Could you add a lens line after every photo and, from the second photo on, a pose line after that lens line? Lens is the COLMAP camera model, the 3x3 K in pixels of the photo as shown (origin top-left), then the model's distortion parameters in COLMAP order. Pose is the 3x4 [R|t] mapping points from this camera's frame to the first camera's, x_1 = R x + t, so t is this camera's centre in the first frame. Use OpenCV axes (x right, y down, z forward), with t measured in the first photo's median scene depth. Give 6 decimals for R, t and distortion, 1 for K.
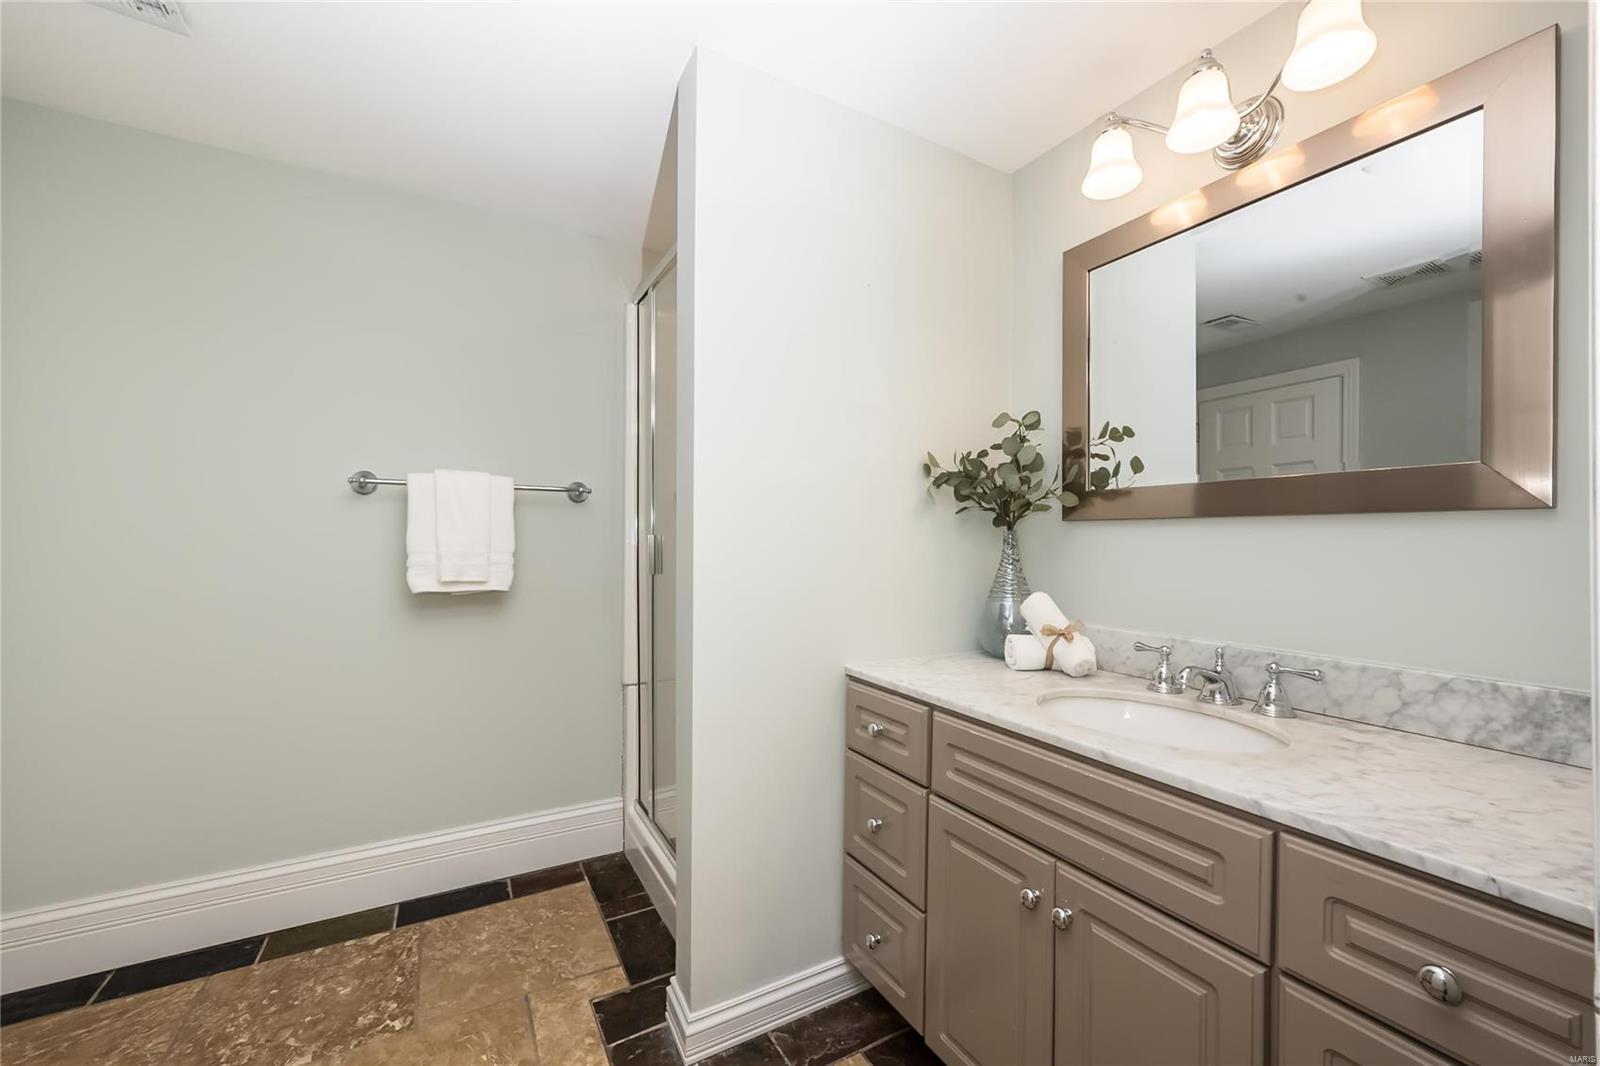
lens RADIAL K [[634.5, 0, 802.6], [0, 634.5, 537.6], [0, 0, 1]] dist [0.000940, -0.000072]
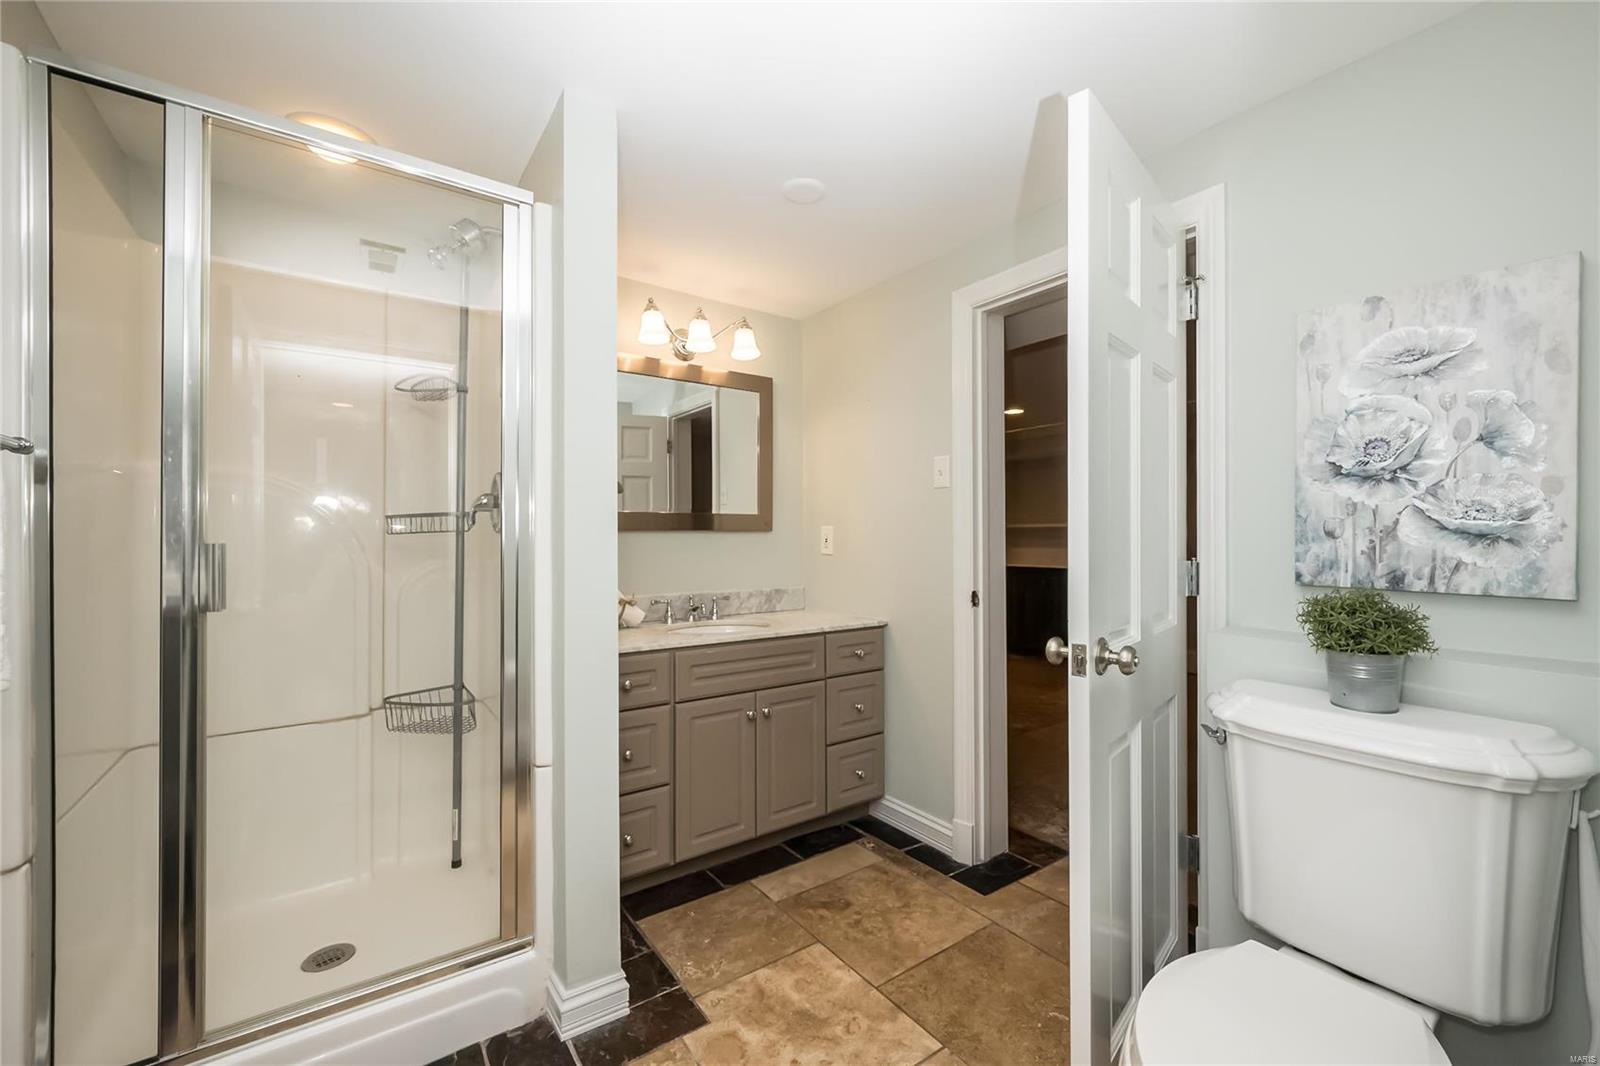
lens RADIAL K [[640.8, 0, 807.2], [0, 640.8, 541.6], [0, 0, 1]] dist [-0.002615, 0.000666]
pose [[-0.120816, -0.008917, 0.992635, -1.681253], [-0.003666, 0.999957, 0.008536, -0.018645], [-0.992668, -0.002608, -0.120844, 1.034361]]
